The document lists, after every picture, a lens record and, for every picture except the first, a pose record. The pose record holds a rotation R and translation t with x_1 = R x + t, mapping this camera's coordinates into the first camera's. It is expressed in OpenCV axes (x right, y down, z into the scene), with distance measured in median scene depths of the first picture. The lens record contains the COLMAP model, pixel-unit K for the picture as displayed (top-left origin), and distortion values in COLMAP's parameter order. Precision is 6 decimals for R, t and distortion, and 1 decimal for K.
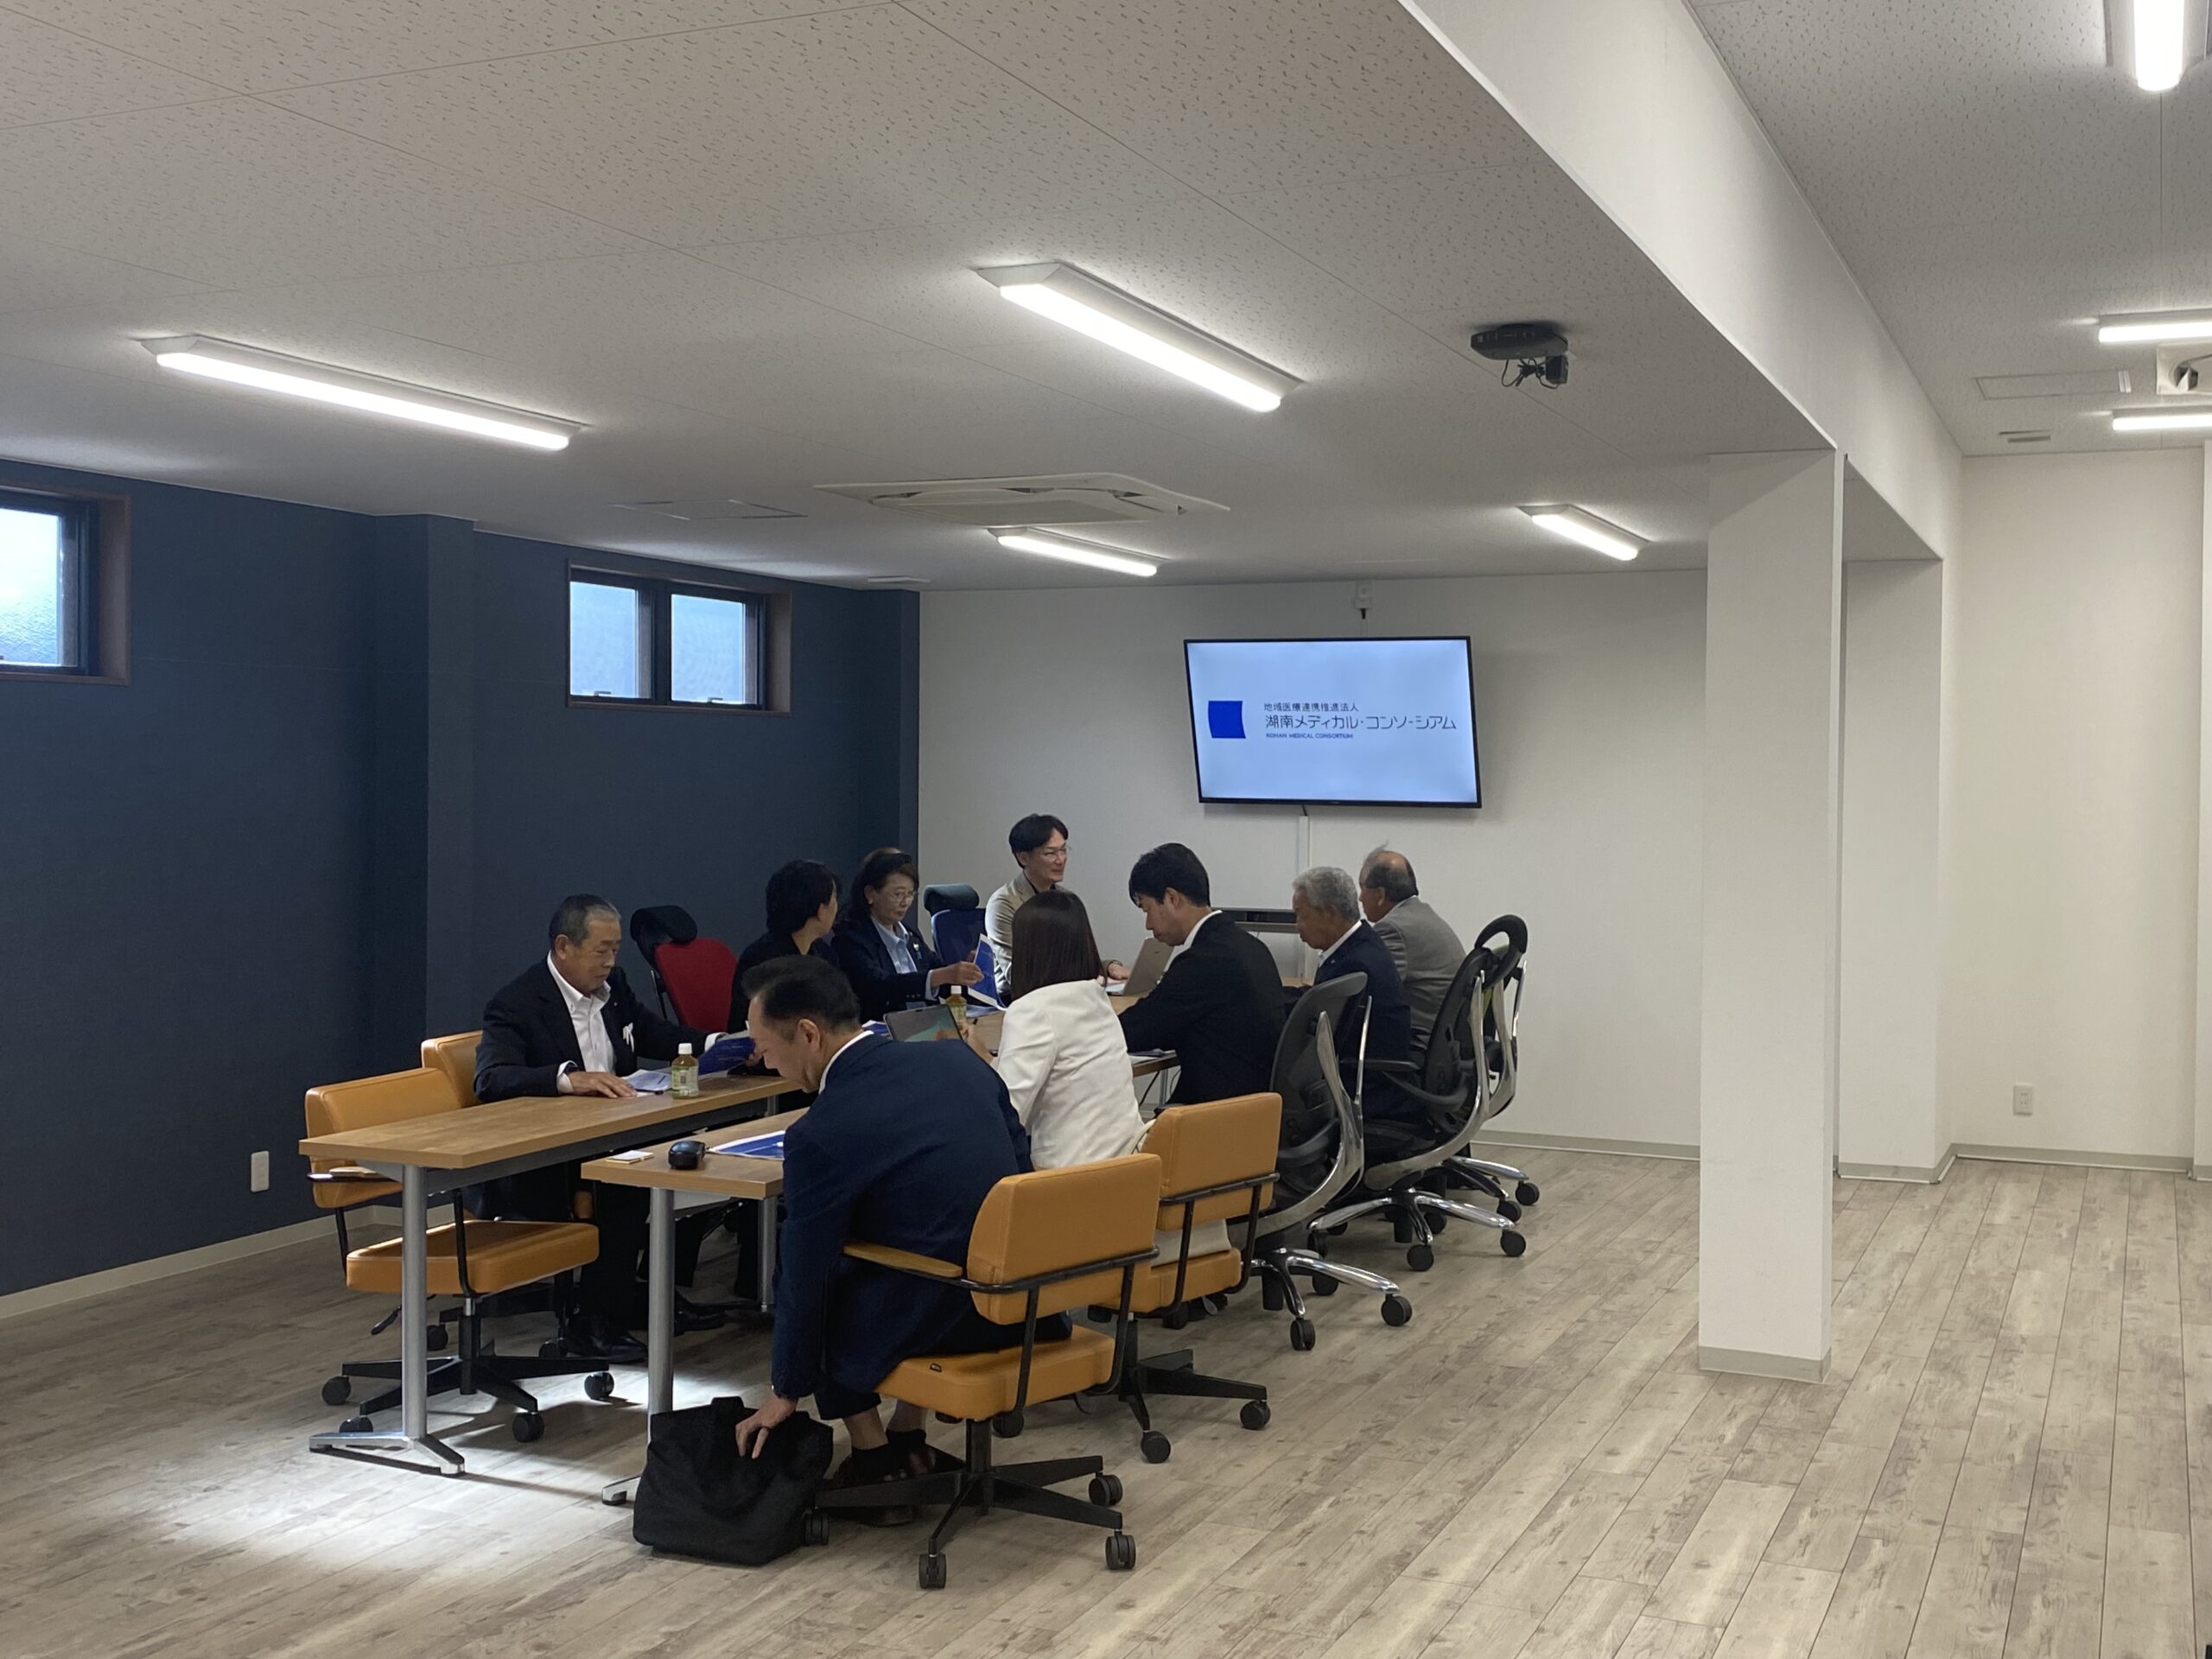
lens RADIAL K [[2290.0, 0, 1106.0], [0, 2290.0, 829.5], [0, 0, 1]] dist [0.000637, -0.001187]
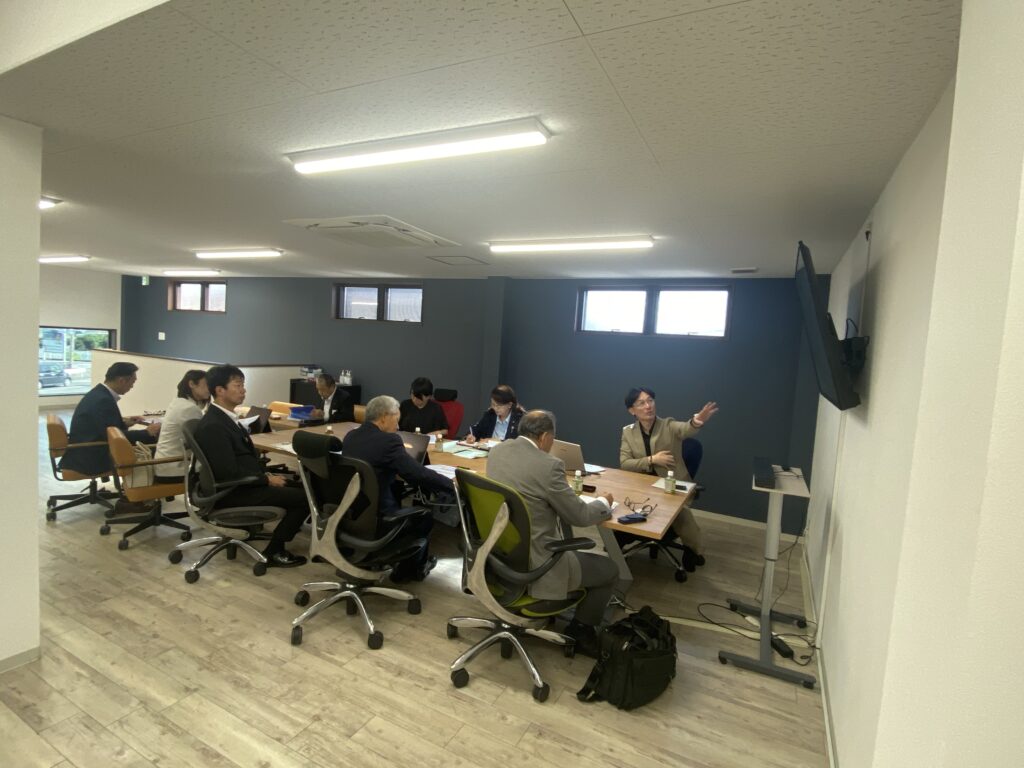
lens RADIAL K [[521.1, 0, 512.0], [0, 521.1, 384.0], [0, 0, 1]] dist [0.049465, -0.000055]
pose [[-0.052820, 0.050583, -0.997322, 0.578837], [-0.096470, 0.993787, 0.055513, -0.023985], [0.993933, 0.099143, -0.047612, 1.241317]]
